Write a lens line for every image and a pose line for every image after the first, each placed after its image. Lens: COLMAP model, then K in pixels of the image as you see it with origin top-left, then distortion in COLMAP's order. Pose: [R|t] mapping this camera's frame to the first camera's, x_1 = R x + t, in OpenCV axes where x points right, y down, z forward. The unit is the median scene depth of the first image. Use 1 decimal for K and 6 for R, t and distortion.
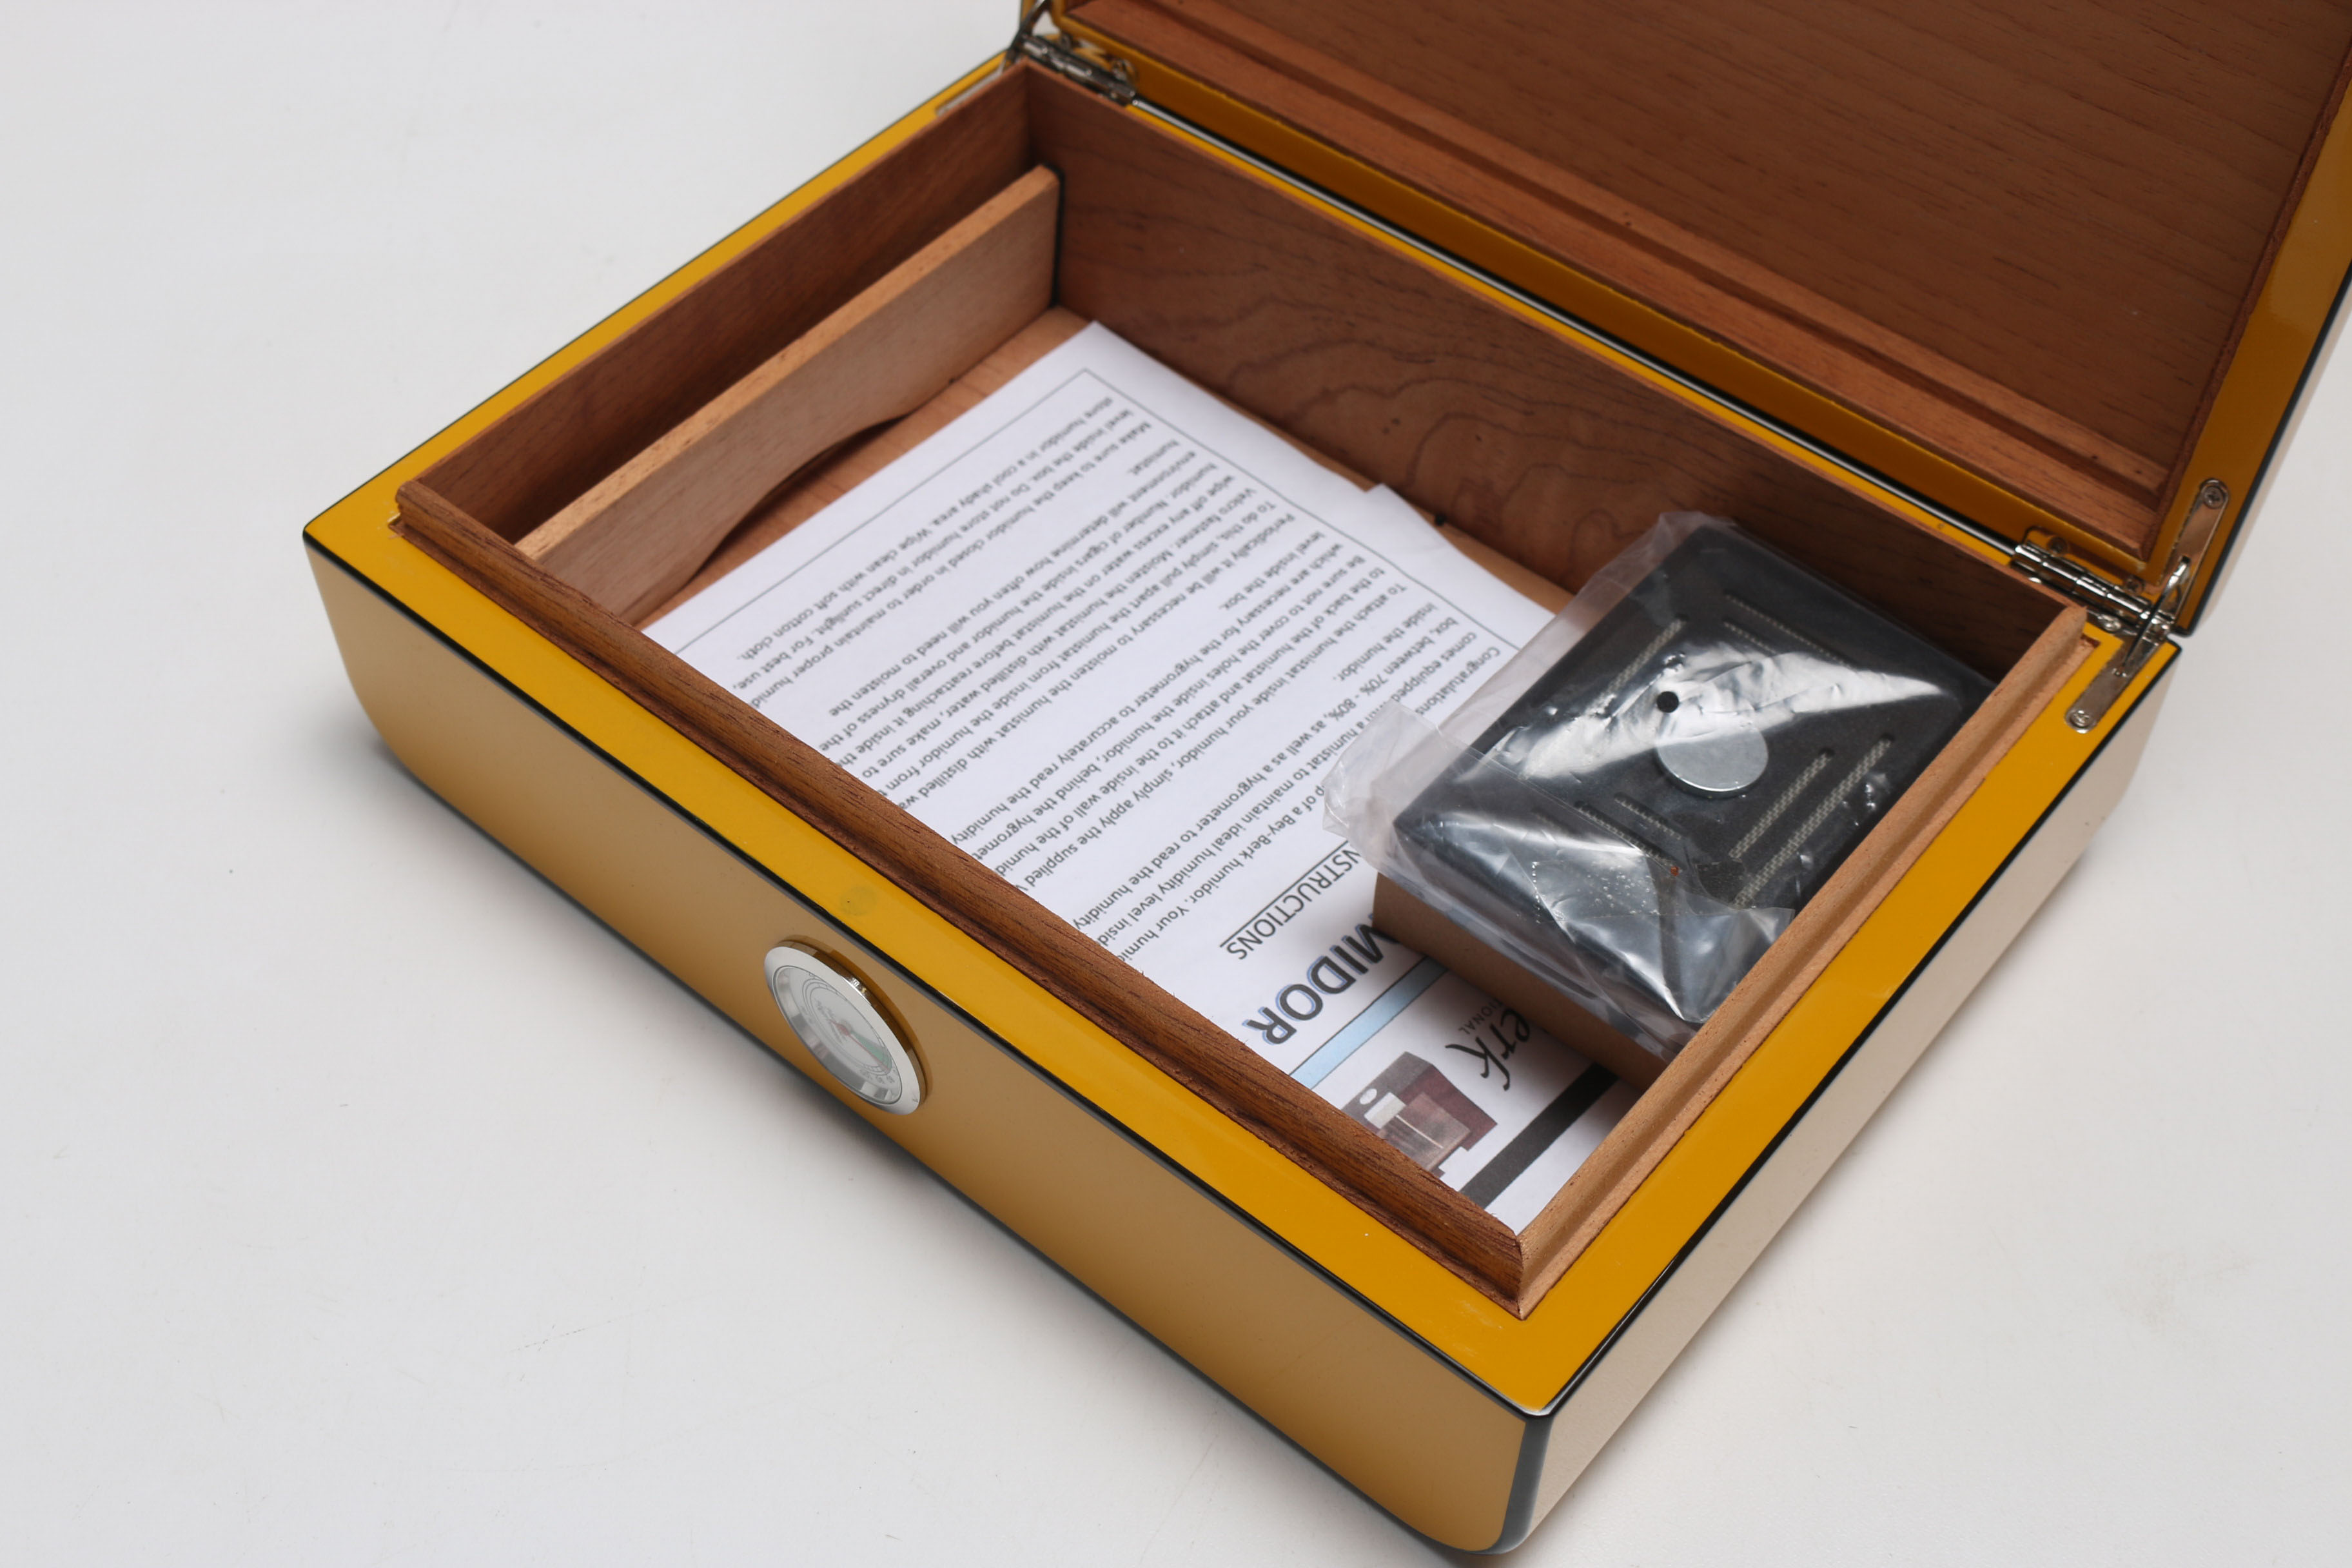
lens RADIAL K [[2782.9, 0, 1176.0], [0, 2782.9, 784.0], [0, 0, 1]] dist [-0.096075, 0.023567]
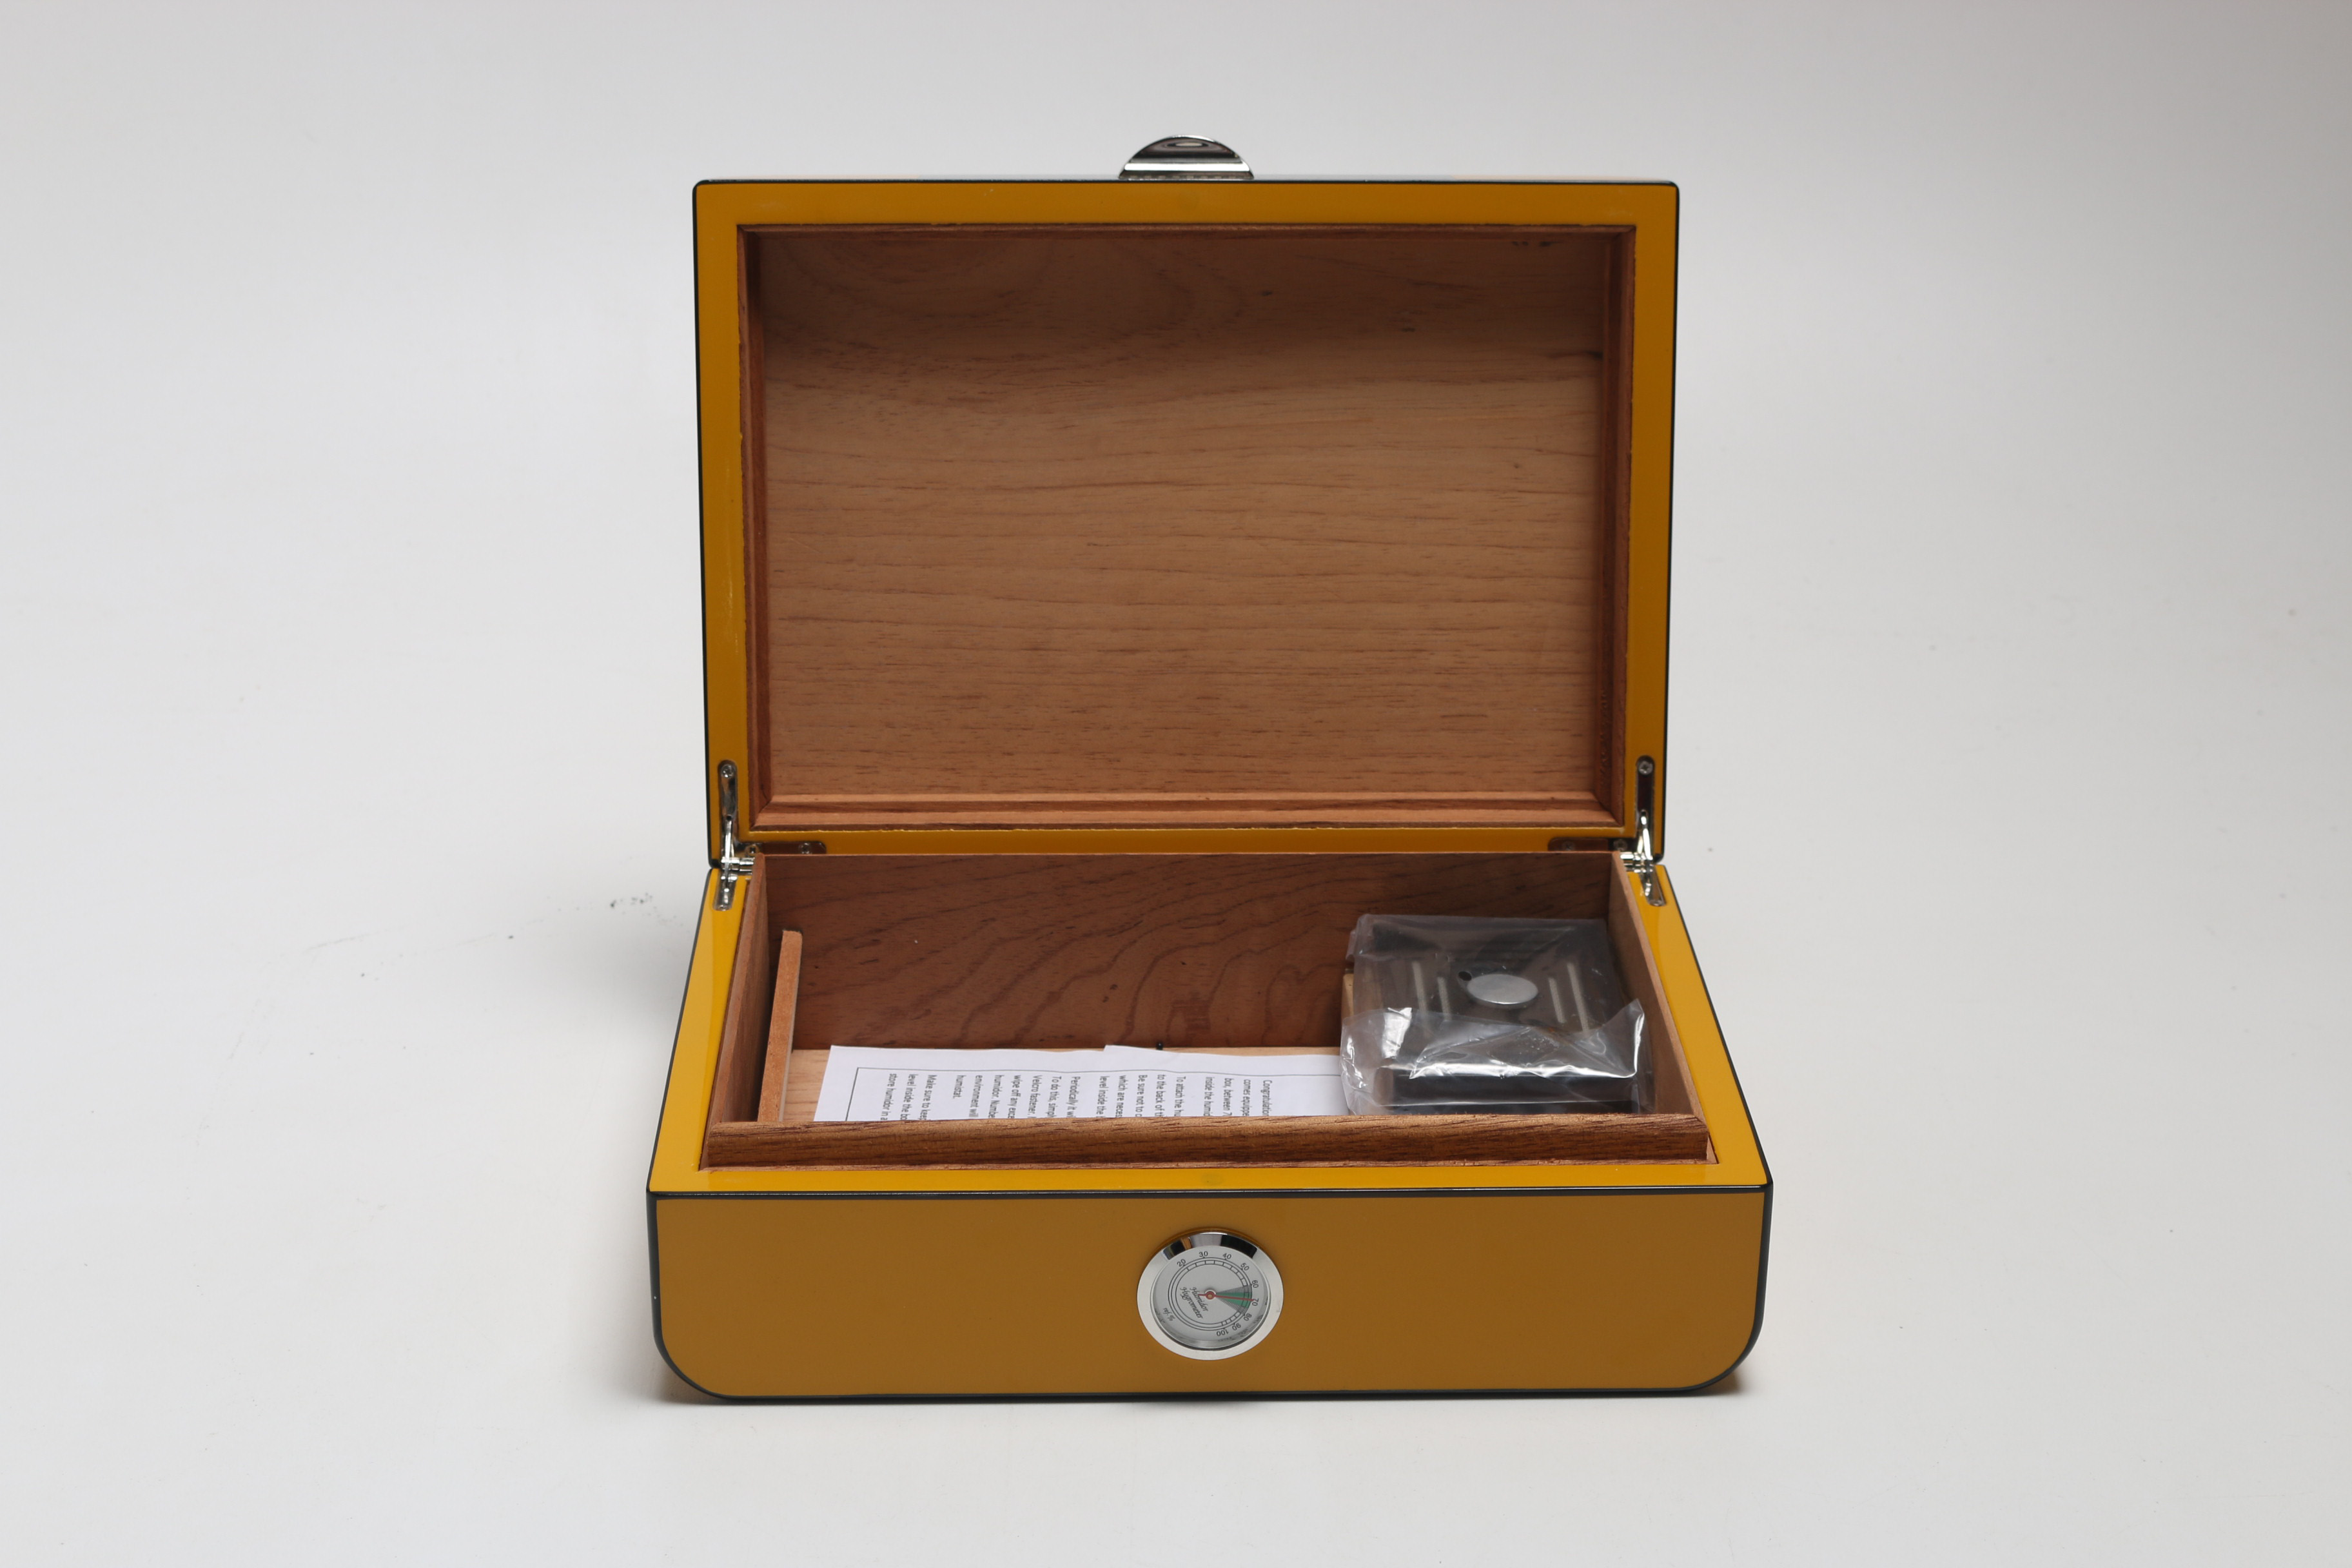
lens RADIAL K [[4088.4, 0, 1176.0], [0, 4088.4, 784.0], [0, 0, 1]] dist [0.435805, 0.015849]
pose [[0.744538, -0.251267, 0.618488, -1.172645], [0.503699, 0.819463, -0.273439, 0.375514], [-0.438122, 0.515117, 0.736684, -0.615651]]
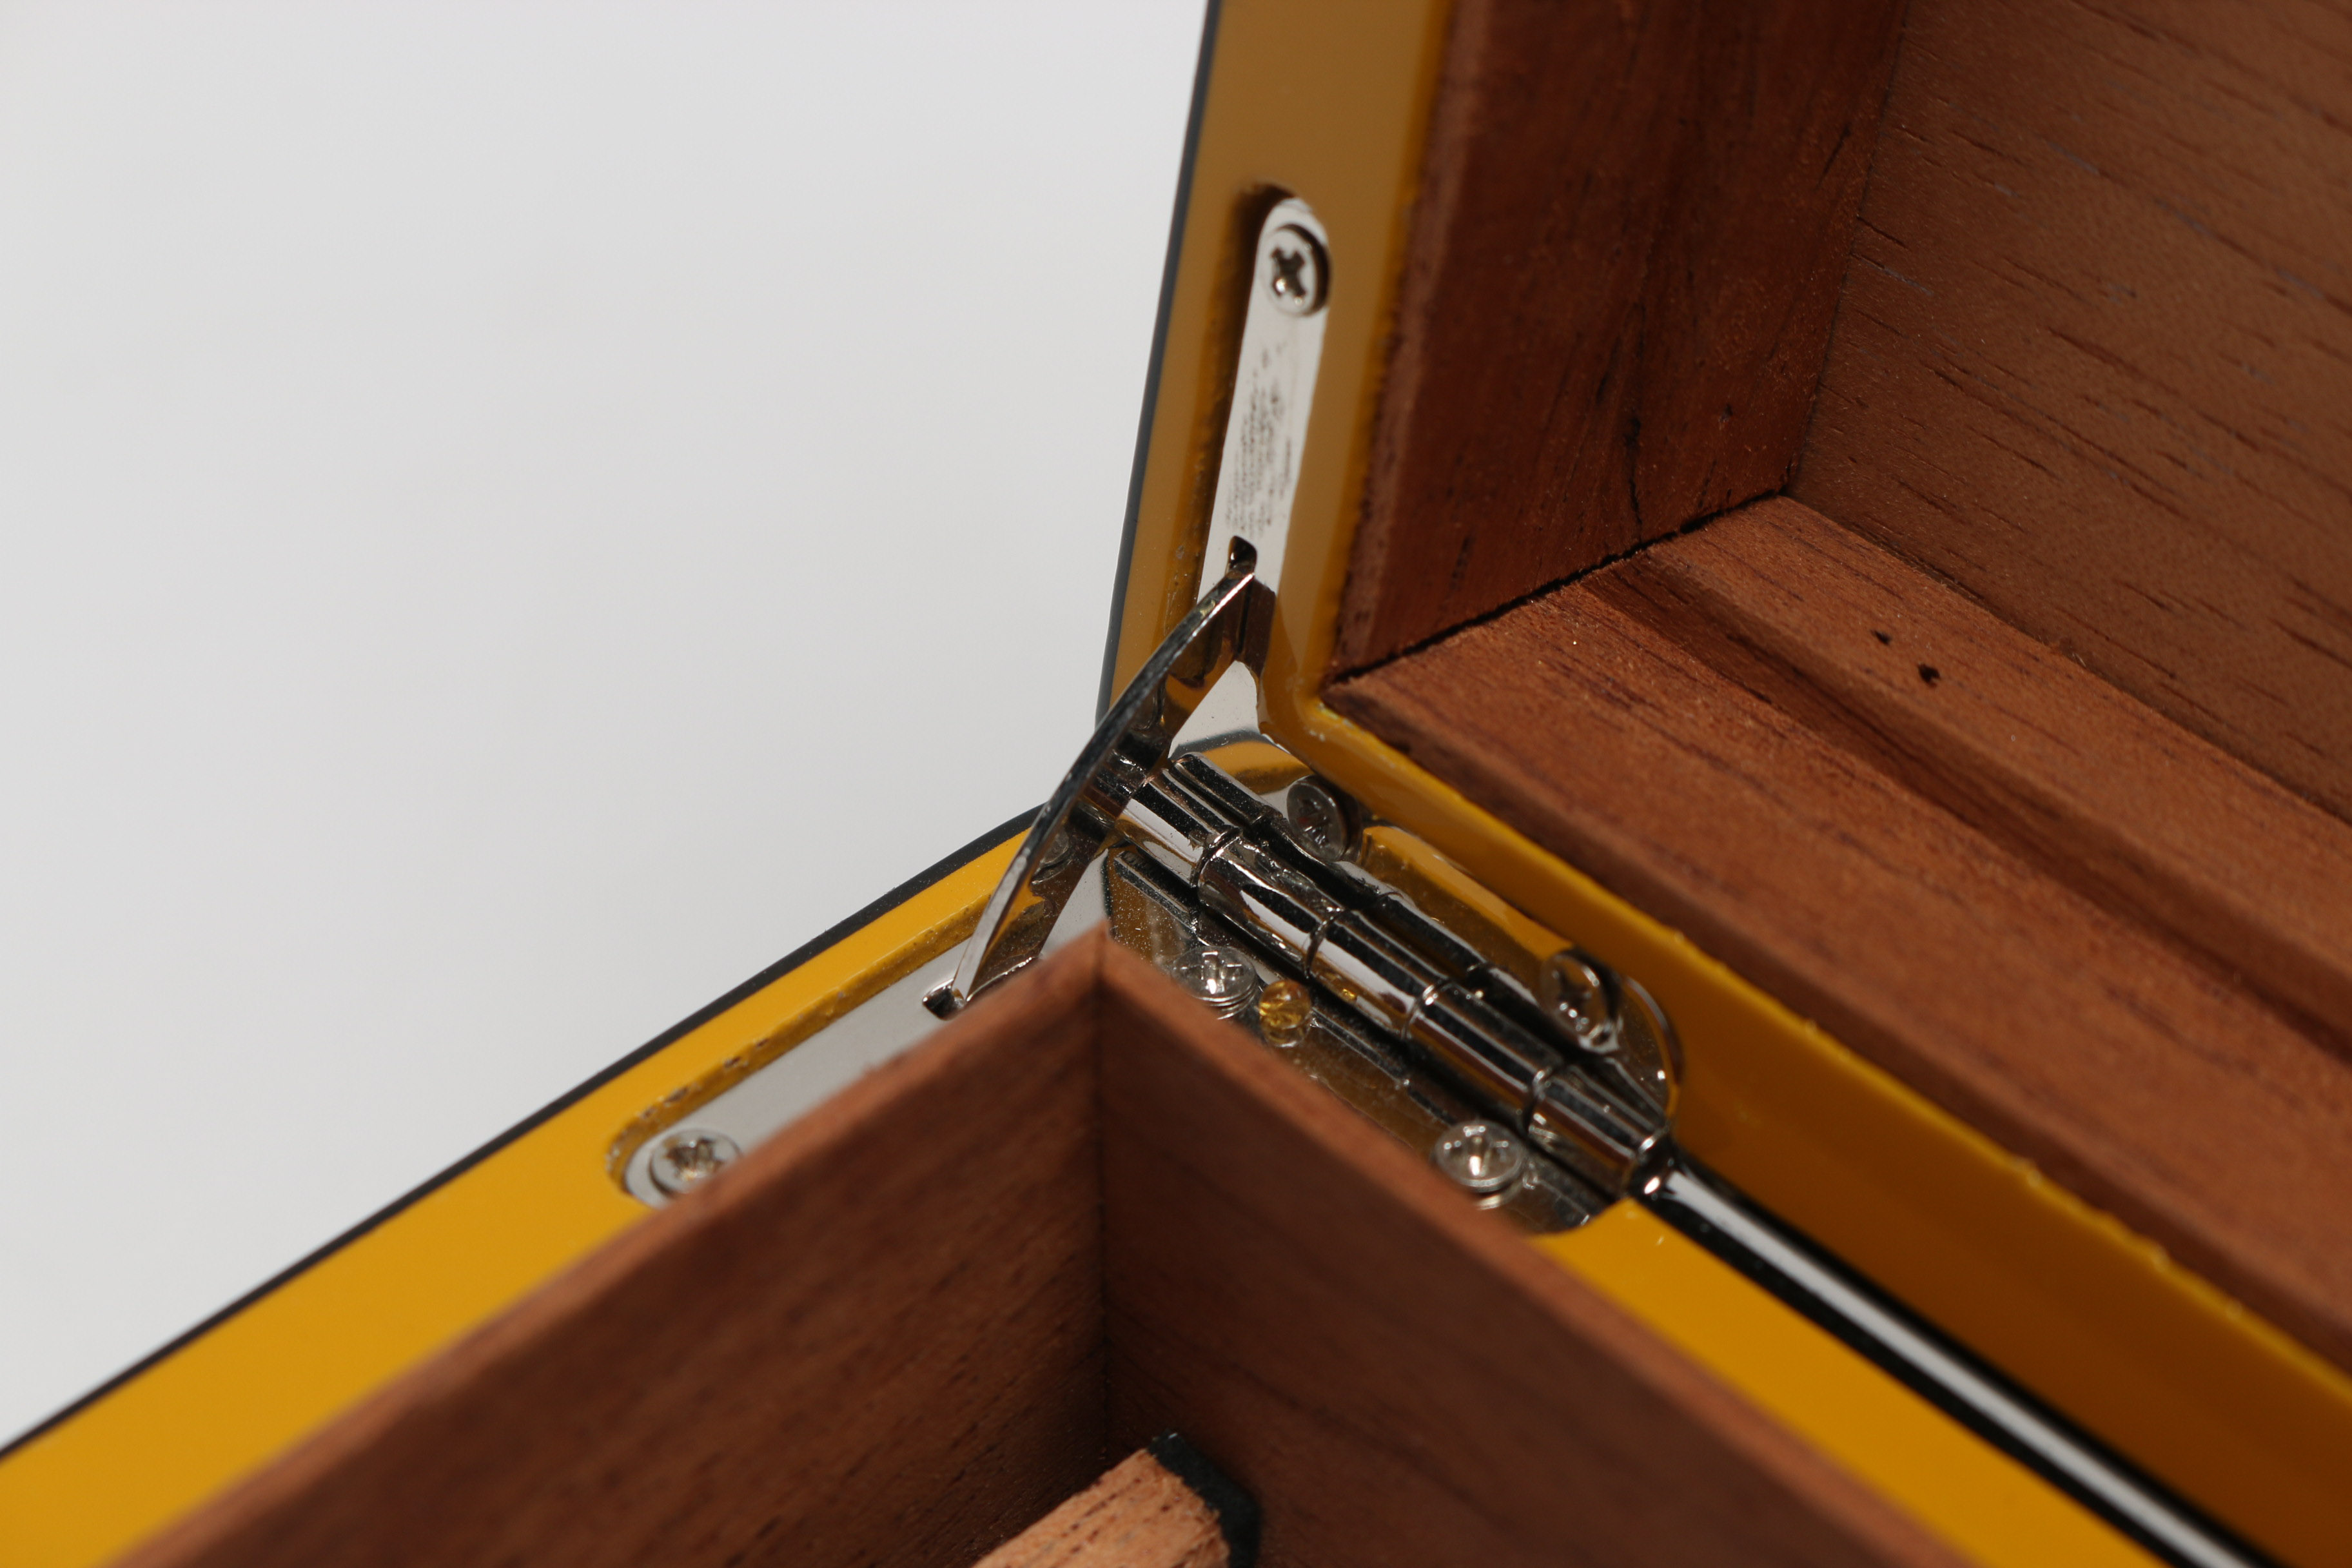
lens RADIAL K [[5906.9, 0, 1176.0], [0, 5906.9, 784.0], [0, 0, 1]] dist [-0.038980, -0.368324]
pose [[0.994351, 0.066504, -0.082727, -0.015956], [-0.078399, 0.985567, -0.150035, -0.210273], [0.071555, 0.155673, 0.985213, 0.594165]]
